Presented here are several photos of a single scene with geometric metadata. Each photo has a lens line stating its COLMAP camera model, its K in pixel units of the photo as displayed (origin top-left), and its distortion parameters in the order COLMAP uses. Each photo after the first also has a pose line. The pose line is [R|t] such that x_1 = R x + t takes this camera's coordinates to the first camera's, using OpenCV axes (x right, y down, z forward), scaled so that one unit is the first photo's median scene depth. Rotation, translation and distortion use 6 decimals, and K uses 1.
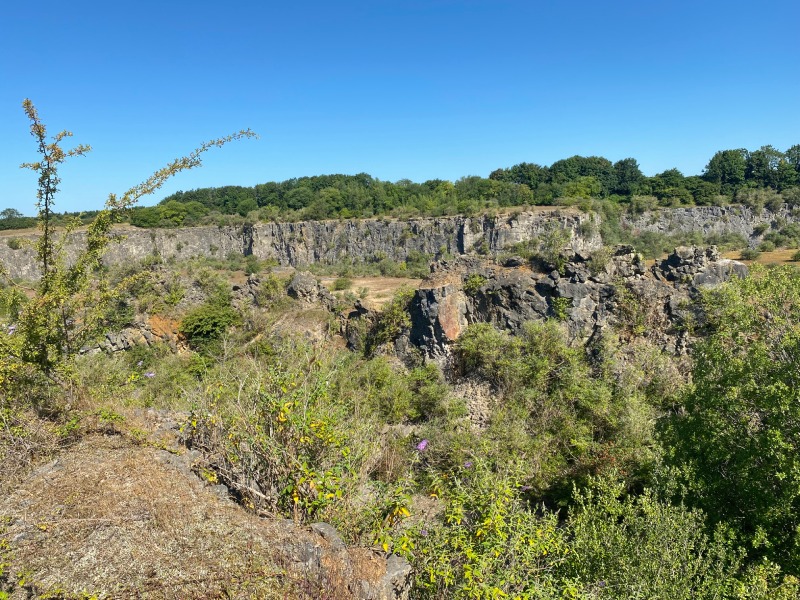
lens RADIAL K [[607.4, 0, 400.0], [0, 607.4, 300.0], [0, 0, 1]] dist [0.011369, -0.002445]
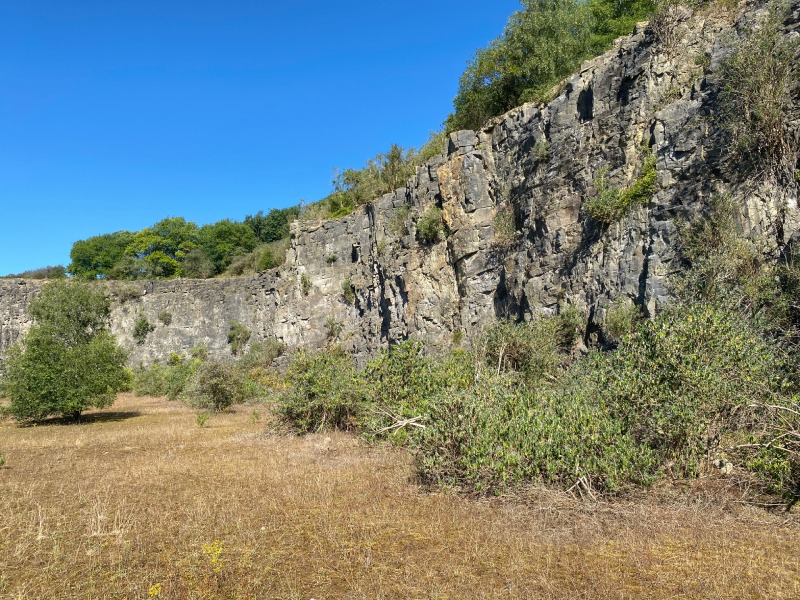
lens RADIAL K [[607.4, 0, 400.0], [0, 607.4, 300.0], [0, 0, 1]] dist [0.011369, -0.002445]
pose [[0.914137, -0.033424, -0.404026, -0.104802], [-0.065300, 0.971443, -0.228110, -0.039363], [0.400113, 0.234907, 0.885849, 0.876364]]
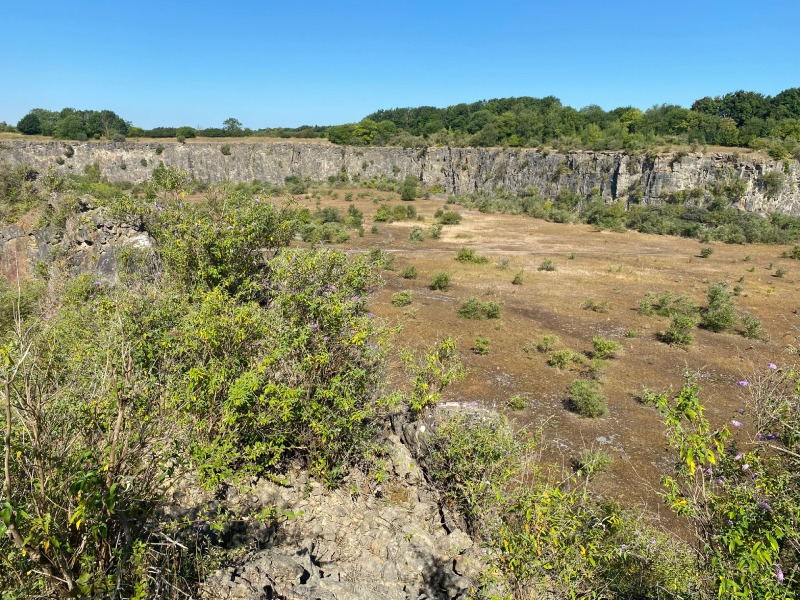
lens RADIAL K [[602.8, 0, 397.2], [0, 602.8, 314.9], [0, 0, 1]] dist [-0.034404, 0.000117]
pose [[0.900111, 0.174119, -0.399353, 0.161518], [-0.115274, 0.979177, 0.167106, -0.018275], [0.420133, -0.104379, 0.901439, 0.090747]]
